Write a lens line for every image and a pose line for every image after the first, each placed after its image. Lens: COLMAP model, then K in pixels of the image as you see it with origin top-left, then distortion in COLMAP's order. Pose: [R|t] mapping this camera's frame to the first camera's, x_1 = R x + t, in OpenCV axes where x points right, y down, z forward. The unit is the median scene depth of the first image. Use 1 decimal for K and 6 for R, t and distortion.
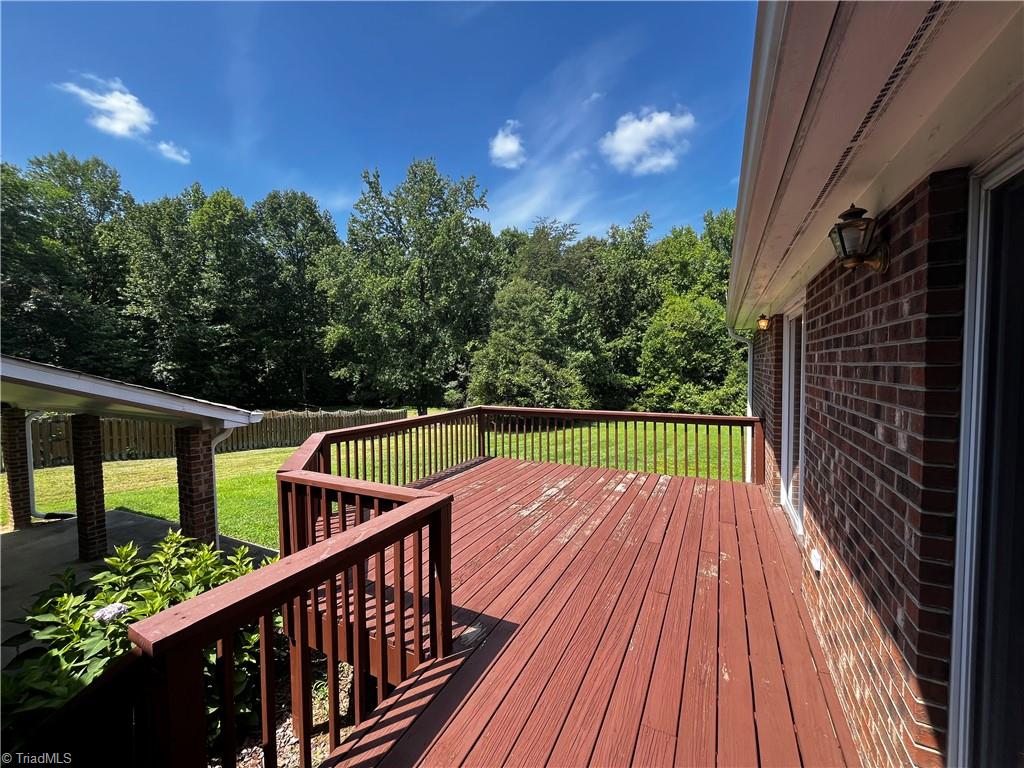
lens RADIAL K [[416.1, 0, 512.0], [0, 416.1, 384.0], [0, 0, 1]] dist [-0.003389, -0.000151]
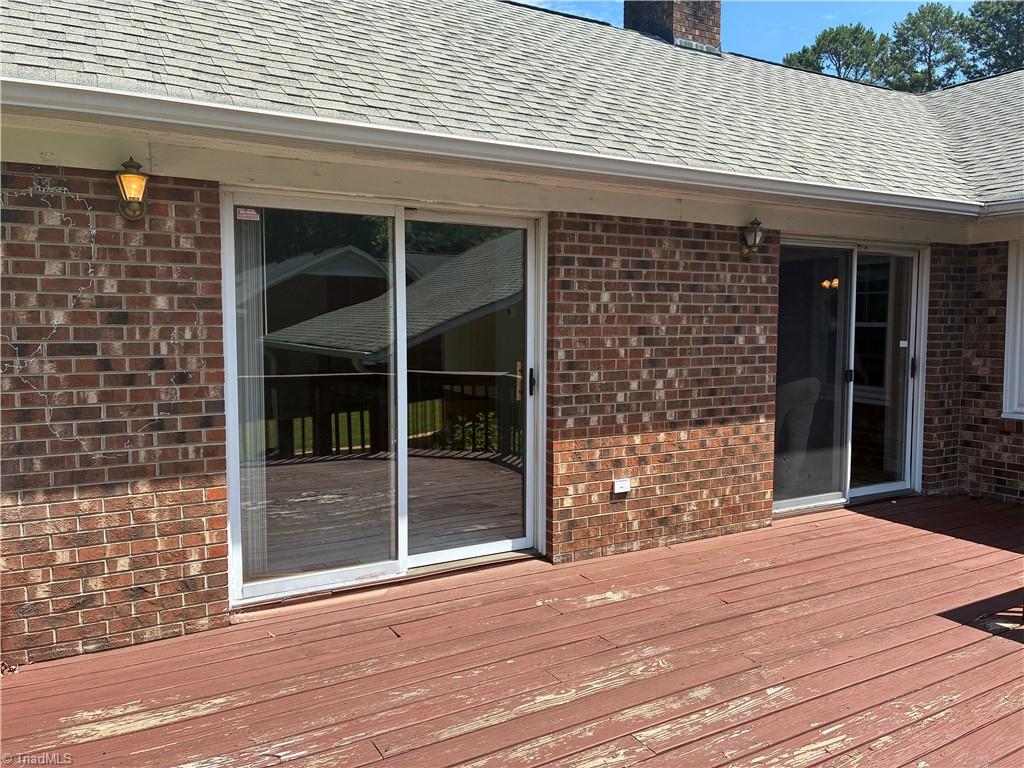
lens RADIAL K [[791.2, 0, 512.0], [0, 791.2, 384.0], [0, 0, 1]] dist [0.011979, 0.002447]
pose [[-0.837579, -0.031881, 0.545385, -0.009760], [0.033356, 0.993449, 0.109300, -0.005138], [-0.545296, 0.109740, -0.831029, 0.201445]]
